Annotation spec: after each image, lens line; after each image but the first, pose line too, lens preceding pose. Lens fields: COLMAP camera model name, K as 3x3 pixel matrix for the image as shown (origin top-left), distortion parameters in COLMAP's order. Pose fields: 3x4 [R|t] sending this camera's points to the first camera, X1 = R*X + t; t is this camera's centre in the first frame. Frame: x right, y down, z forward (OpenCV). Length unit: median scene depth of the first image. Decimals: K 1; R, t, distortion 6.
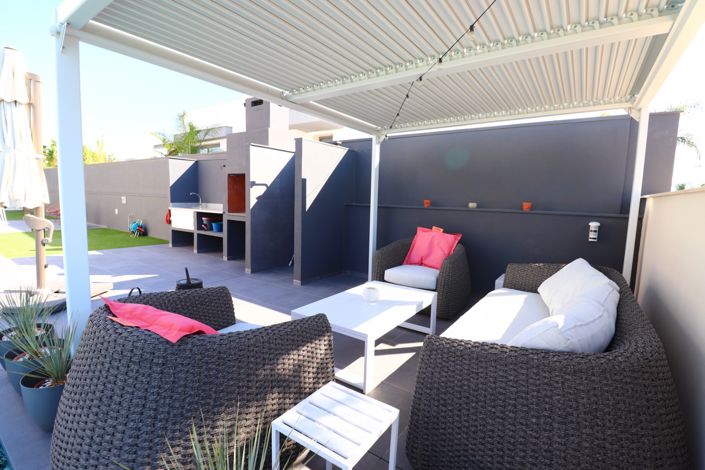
lens RADIAL K [[329.7, 0, 356.8], [0, 329.7, 233.4], [0, 0, 1]] dist [-0.002684, -0.001543]
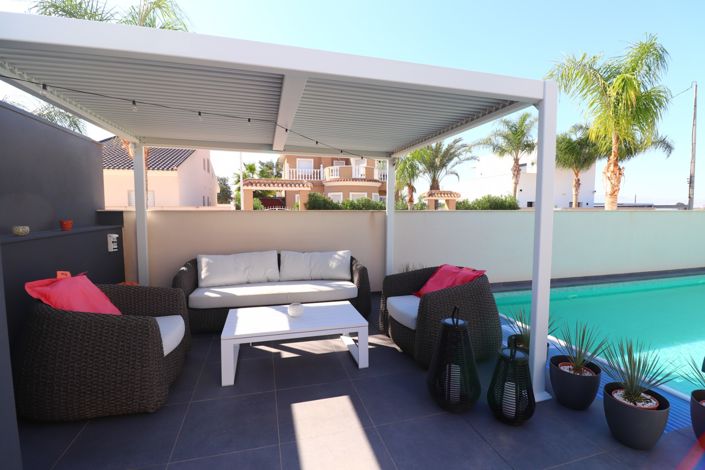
lens RADIAL K [[329.7, 0, 356.8], [0, 329.7, 233.4], [0, 0, 1]] dist [-0.002684, -0.001543]
pose [[-0.774371, -0.075375, 0.628226, -0.551226], [0.044499, 0.983933, 0.172903, -0.171550], [-0.631165, 0.161846, -0.758575, 1.175191]]
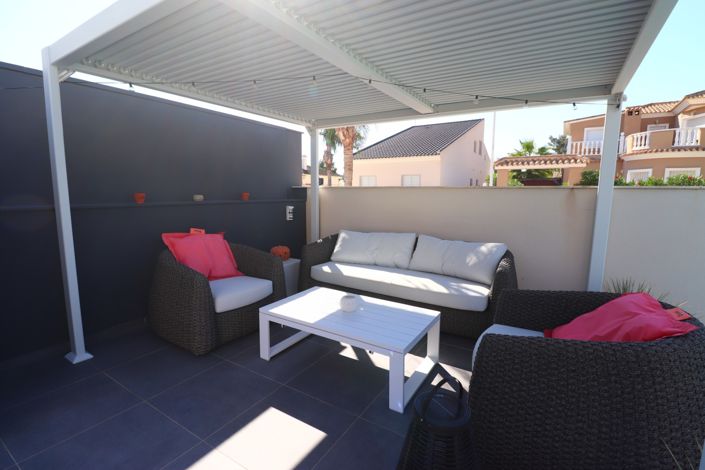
lens RADIAL K [[329.7, 0, 356.8], [0, 329.7, 233.4], [0, 0, 1]] dist [-0.002684, -0.001543]
pose [[-0.060725, -0.154046, 0.986196, -0.577648], [0.096344, 0.982501, 0.159402, -0.100701], [-0.993494, 0.104693, -0.044821, 0.707984]]
